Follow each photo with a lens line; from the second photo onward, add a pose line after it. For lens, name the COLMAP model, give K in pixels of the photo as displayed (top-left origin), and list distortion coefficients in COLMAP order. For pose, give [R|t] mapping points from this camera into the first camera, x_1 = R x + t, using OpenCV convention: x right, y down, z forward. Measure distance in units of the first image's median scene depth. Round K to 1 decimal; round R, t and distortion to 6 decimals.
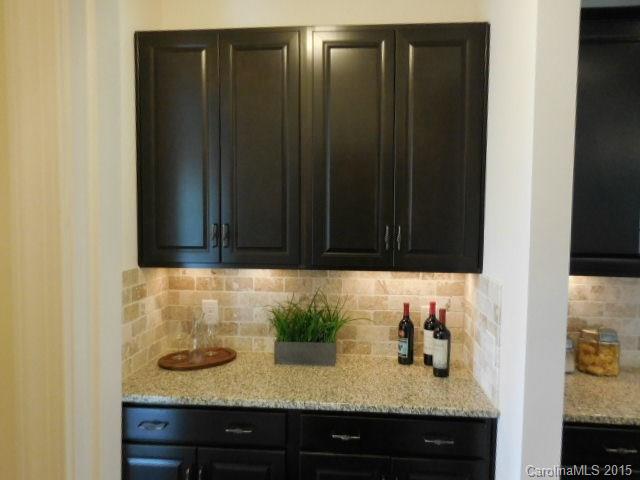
lens RADIAL K [[494.3, 0, 320.0], [0, 494.3, 240.0], [0, 0, 1]] dist [-0.009493, -0.006622]
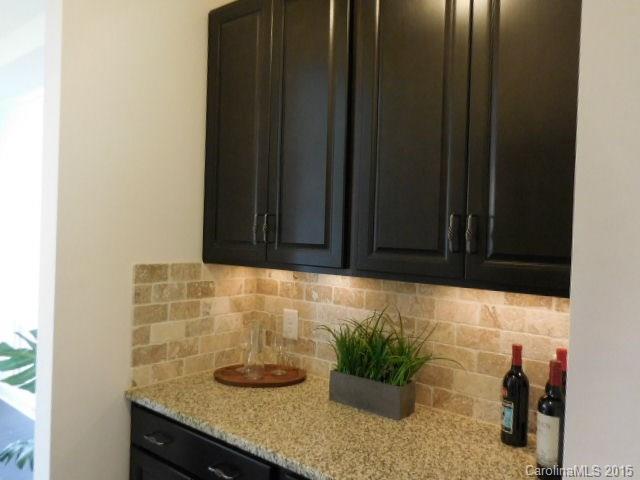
lens RADIAL K [[494.3, 0, 320.0], [0, 494.3, 240.0], [0, 0, 1]] dist [-0.009493, -0.006622]
pose [[0.826946, 0.026572, -0.561653, 0.302040], [-0.058545, 0.997523, -0.039004, 0.033533], [0.559225, 0.065136, 0.826453, 0.328441]]
